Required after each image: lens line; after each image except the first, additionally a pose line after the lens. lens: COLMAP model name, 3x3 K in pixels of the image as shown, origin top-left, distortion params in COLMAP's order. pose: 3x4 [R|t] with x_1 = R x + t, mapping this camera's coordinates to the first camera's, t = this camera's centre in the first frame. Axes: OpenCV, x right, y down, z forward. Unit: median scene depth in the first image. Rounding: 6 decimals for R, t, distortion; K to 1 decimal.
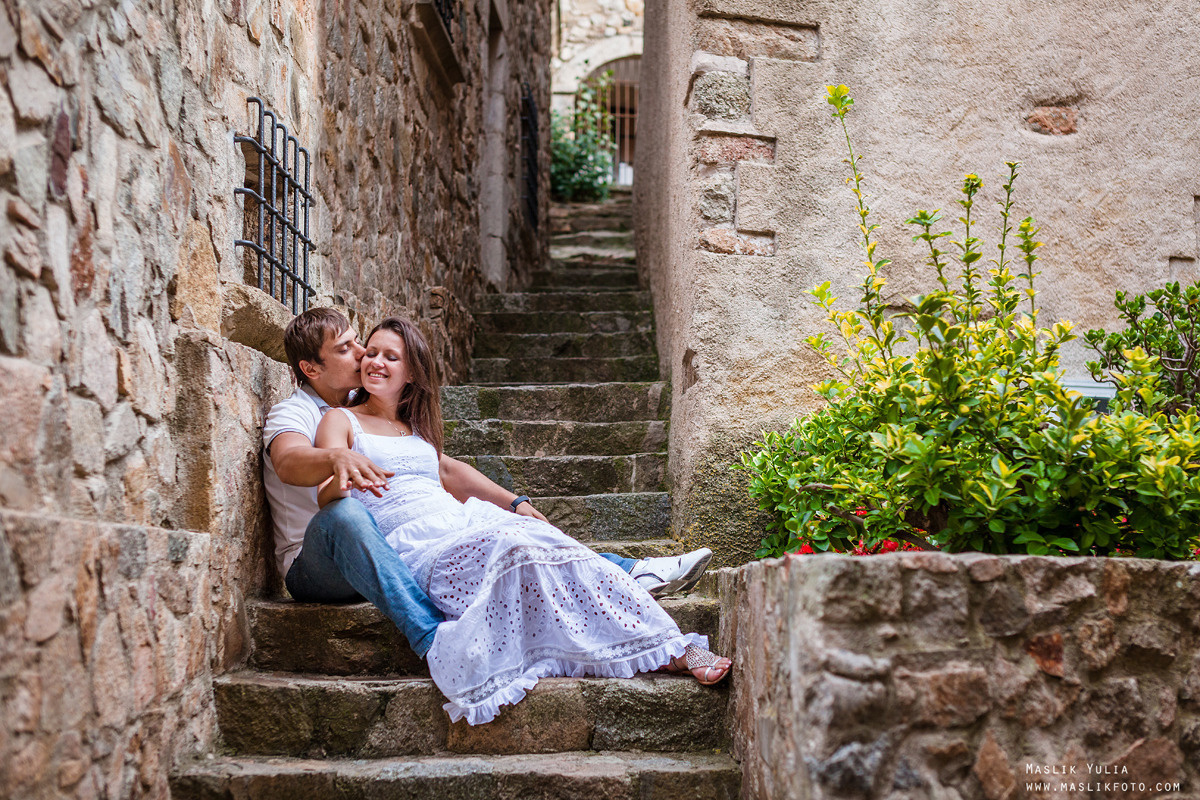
lens RADIAL K [[1734.3, 0, 600.0], [0, 1734.3, 400.0], [0, 0, 1]] dist [0.001124, 0.015684]
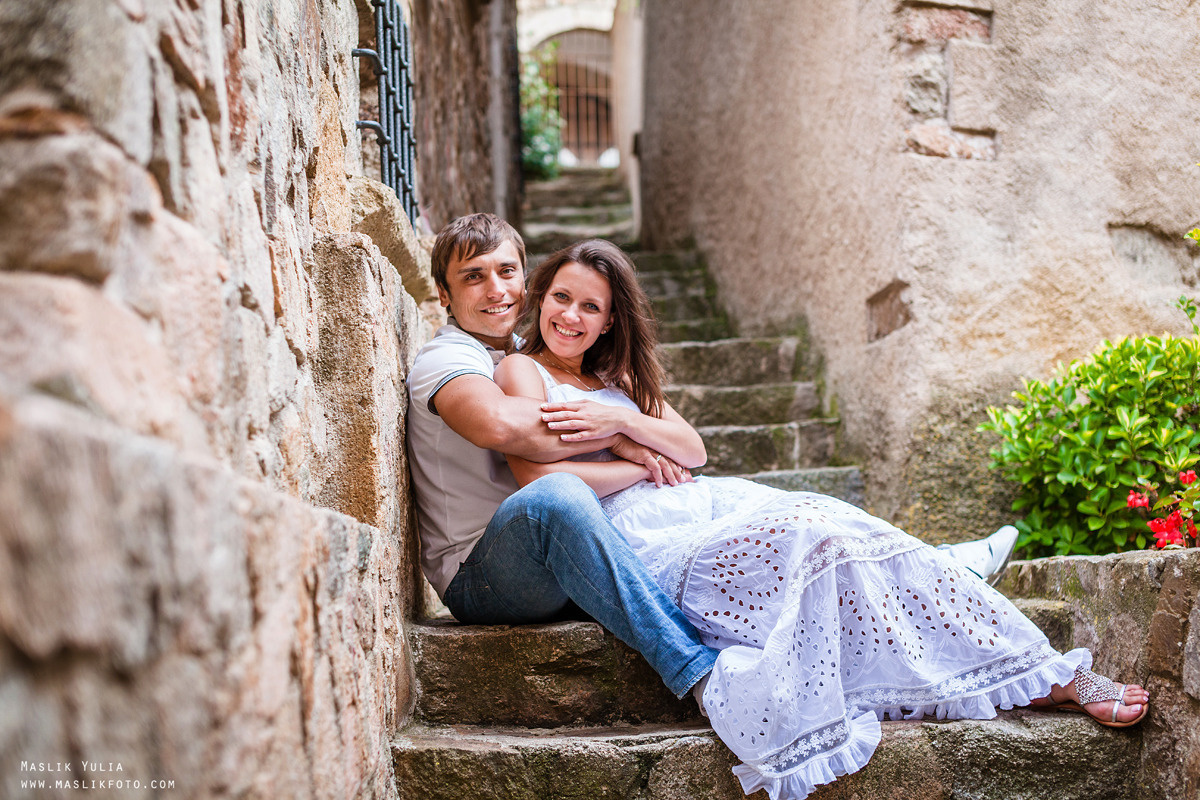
lens RADIAL K [[1713.1, 0, 600.0], [0, 1713.1, 400.0], [0, 0, 1]] dist [0.009623, 0.019026]
pose [[0.996988, -0.024650, 0.073533, -0.181758], [0.024971, 0.999682, -0.003456, 0.030654], [-0.073425, 0.005282, 0.997287, 0.318579]]
